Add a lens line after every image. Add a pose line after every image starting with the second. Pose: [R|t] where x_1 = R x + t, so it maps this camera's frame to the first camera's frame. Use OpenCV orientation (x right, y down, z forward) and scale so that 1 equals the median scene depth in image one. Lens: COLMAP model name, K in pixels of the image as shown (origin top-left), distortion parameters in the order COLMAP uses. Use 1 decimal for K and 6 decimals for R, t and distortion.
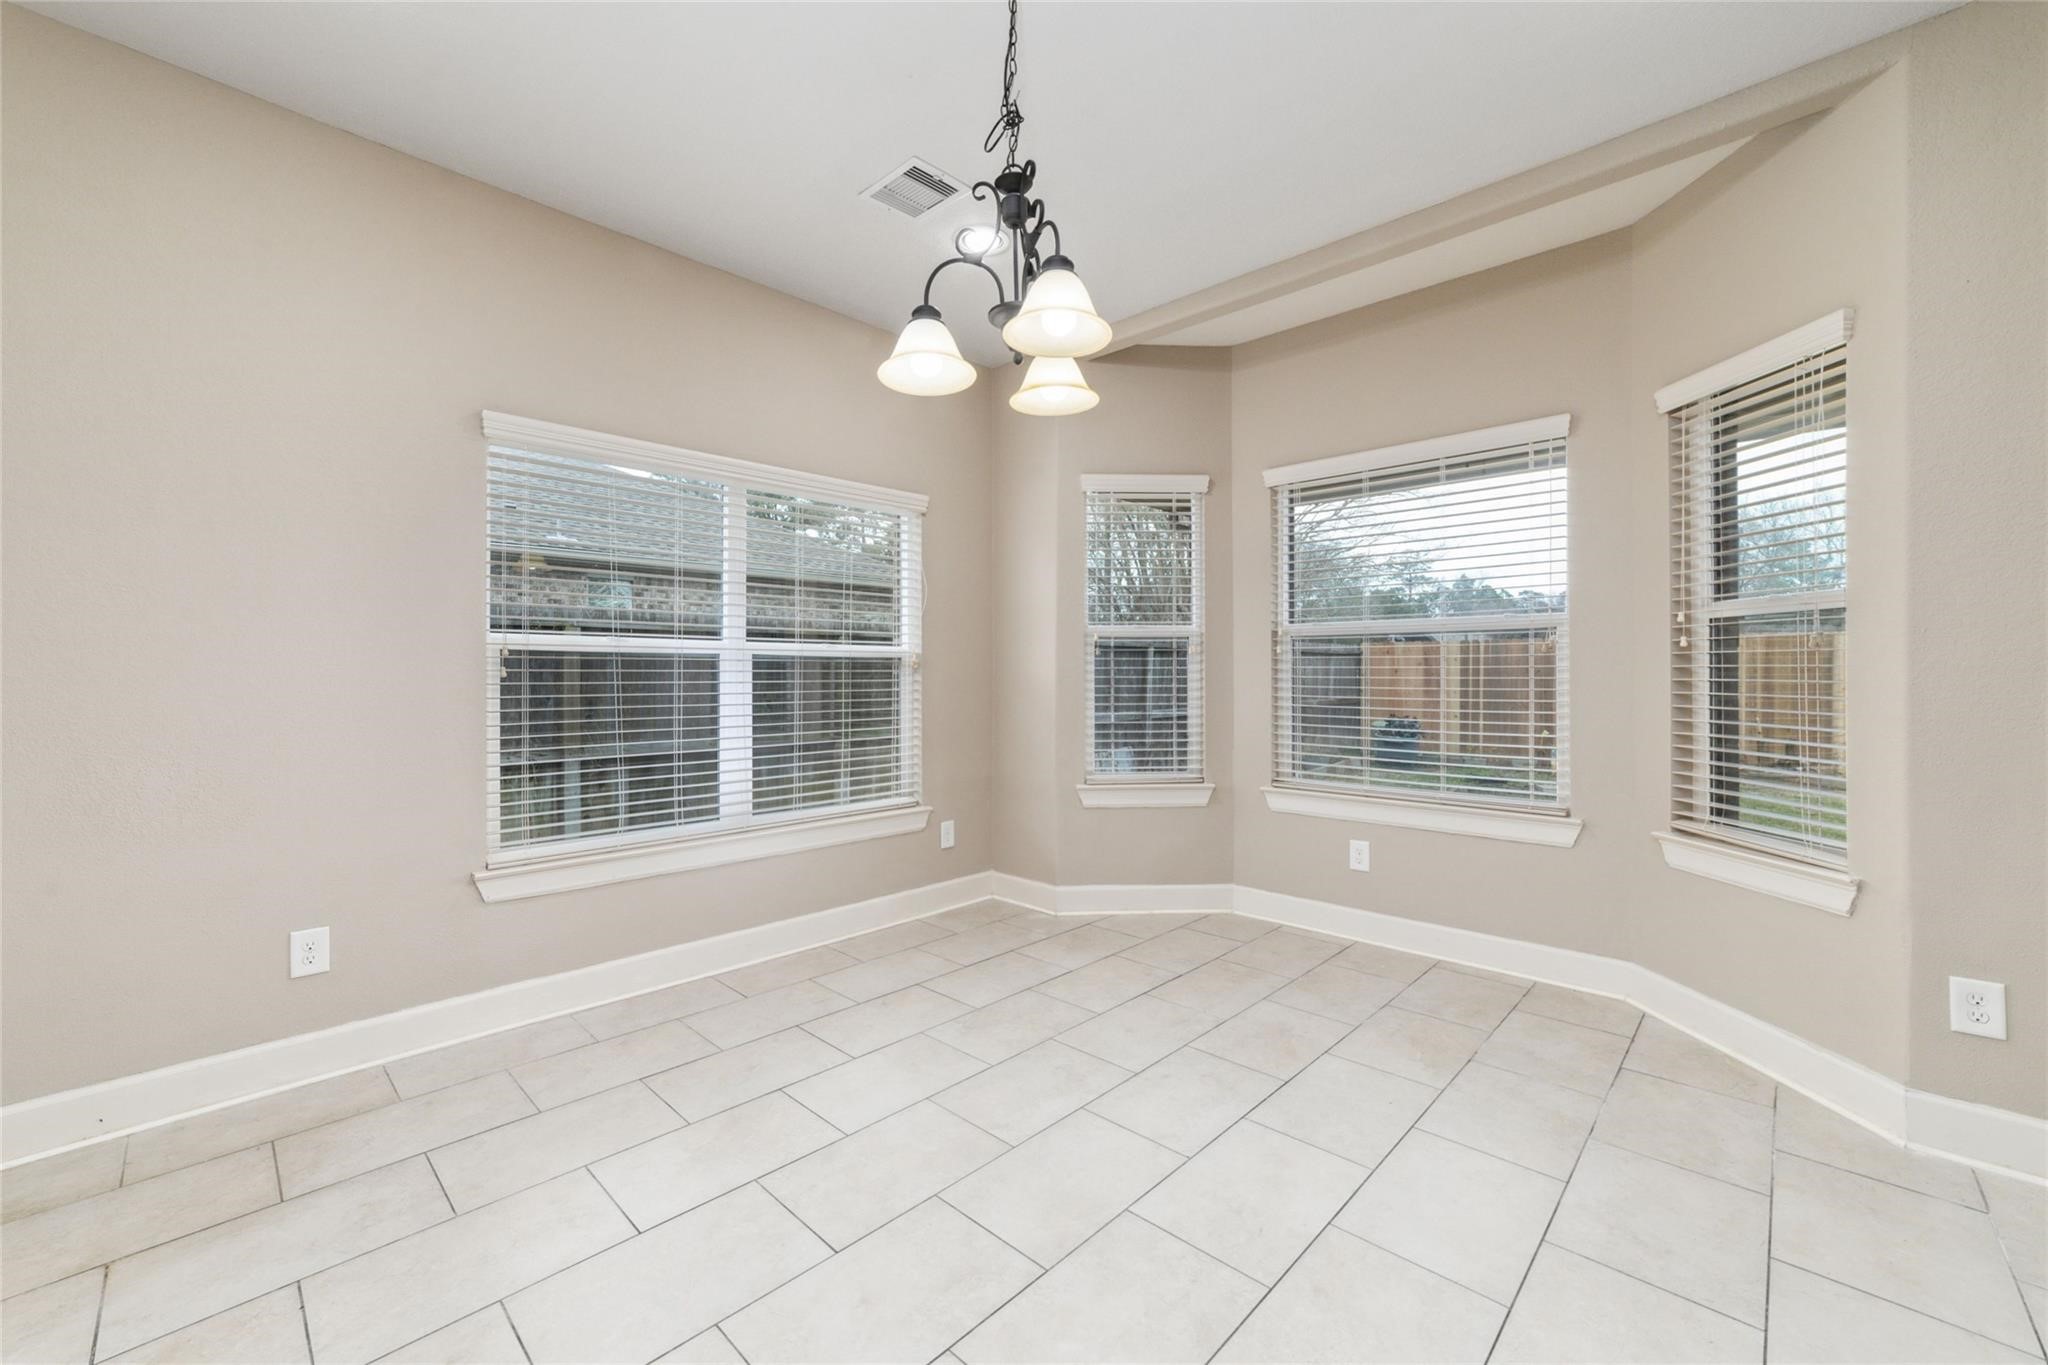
lens RADIAL K [[790.3, 0, 1071.2], [0, 790.3, 672.2], [0, 0, 1]] dist [-0.018275, 0.002092]
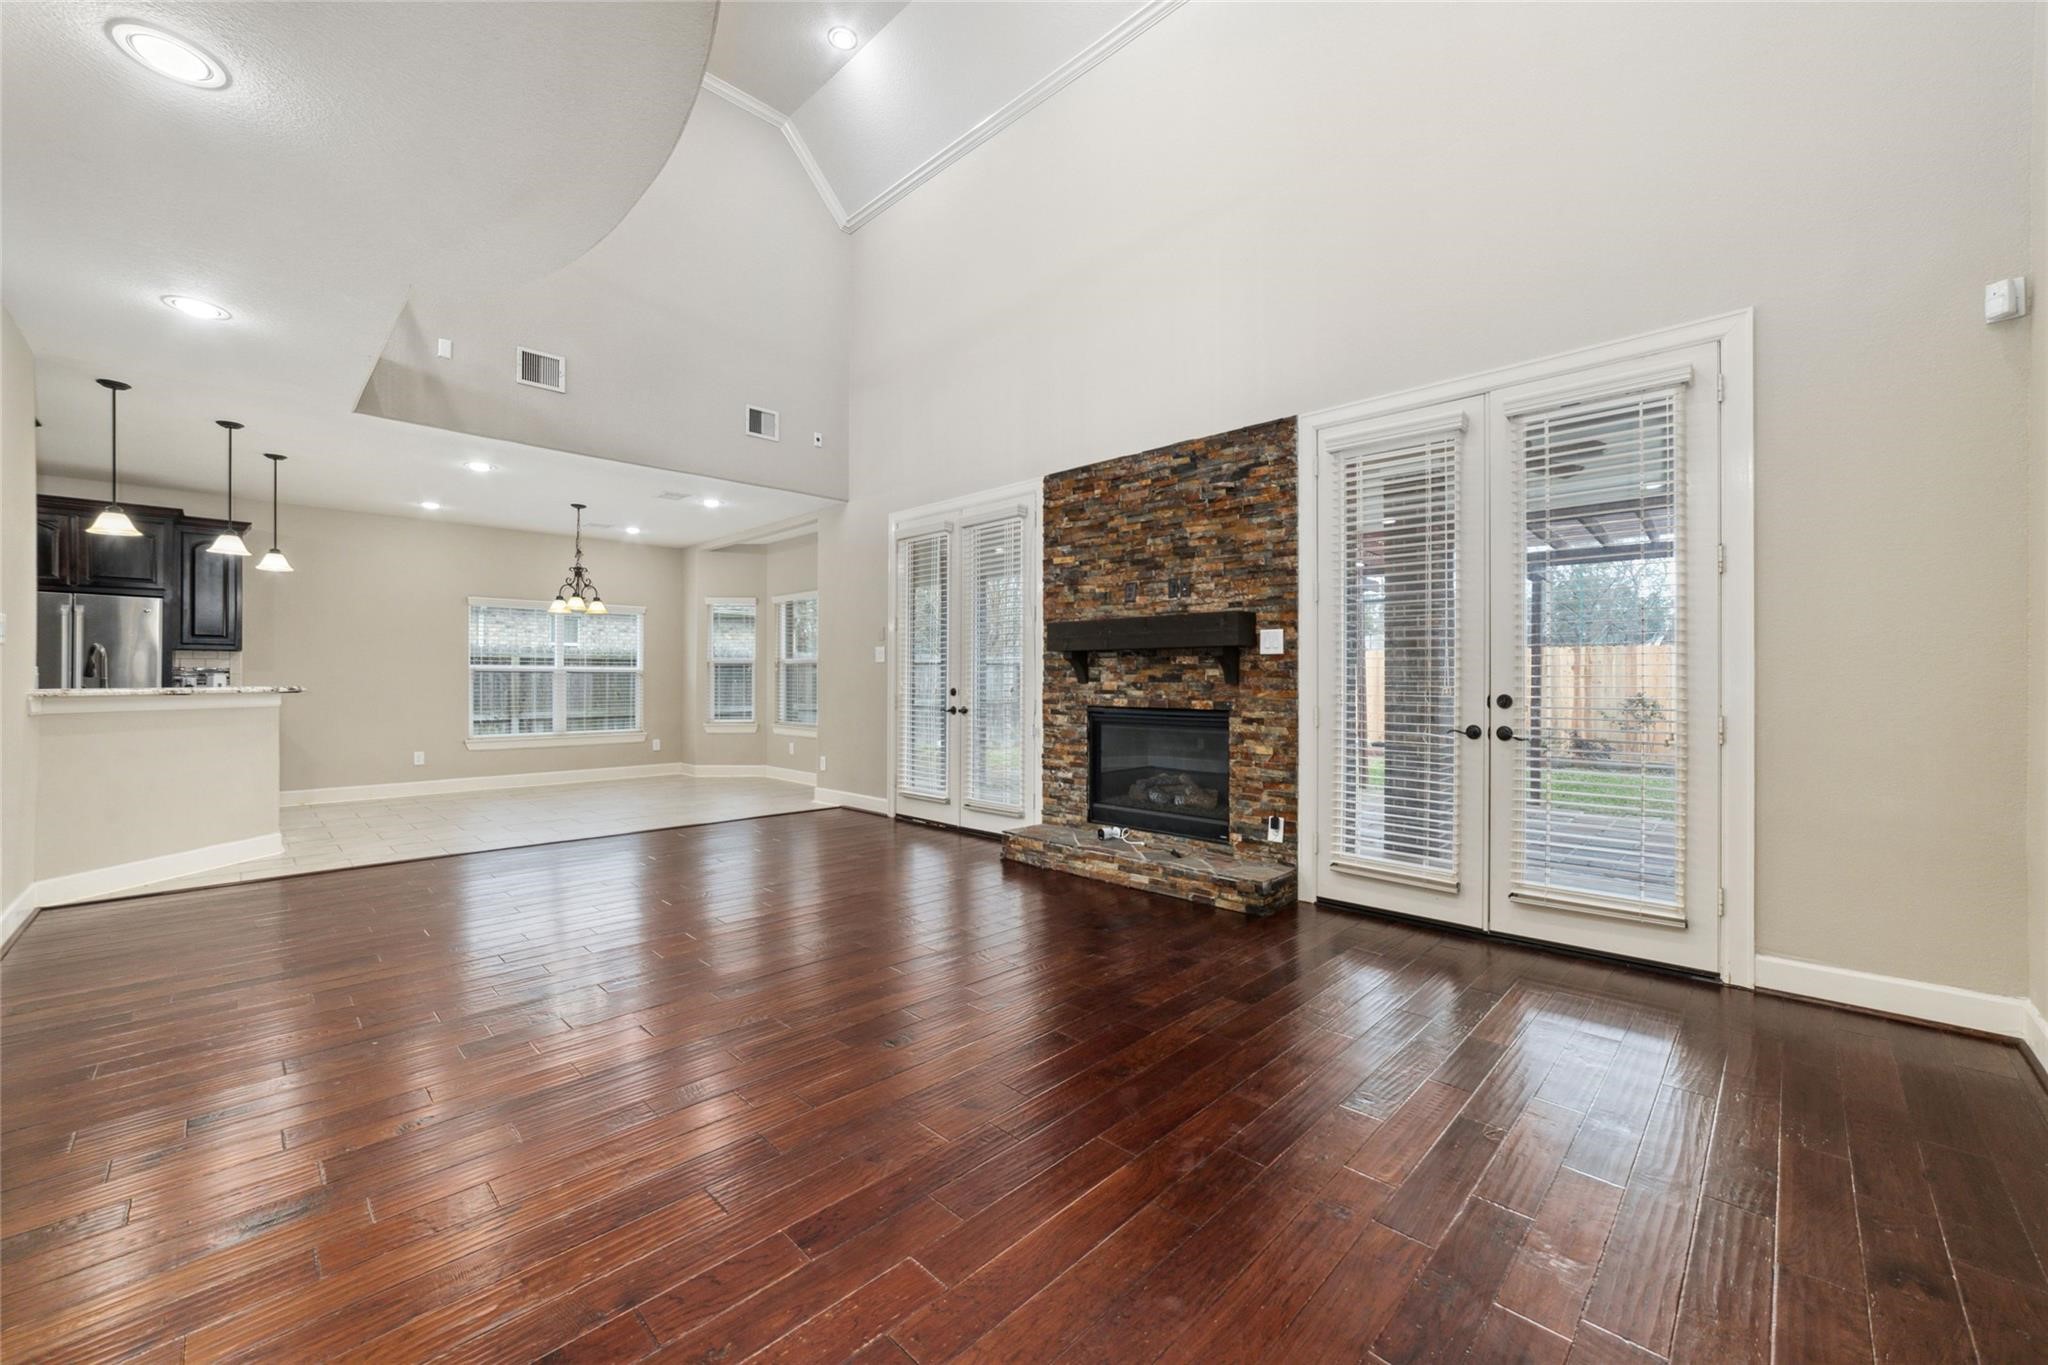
lens RADIAL K [[802.8, 0, 1007.3], [0, 802.8, 683.7], [0, 0, 1]] dist [-0.019237, 0.000106]
pose [[0.998618, 0.004653, -0.052348, 1.311618], [-0.003975, 0.999907, 0.013050, -0.018259], [0.052403, -0.012824, 0.998544, -1.723891]]
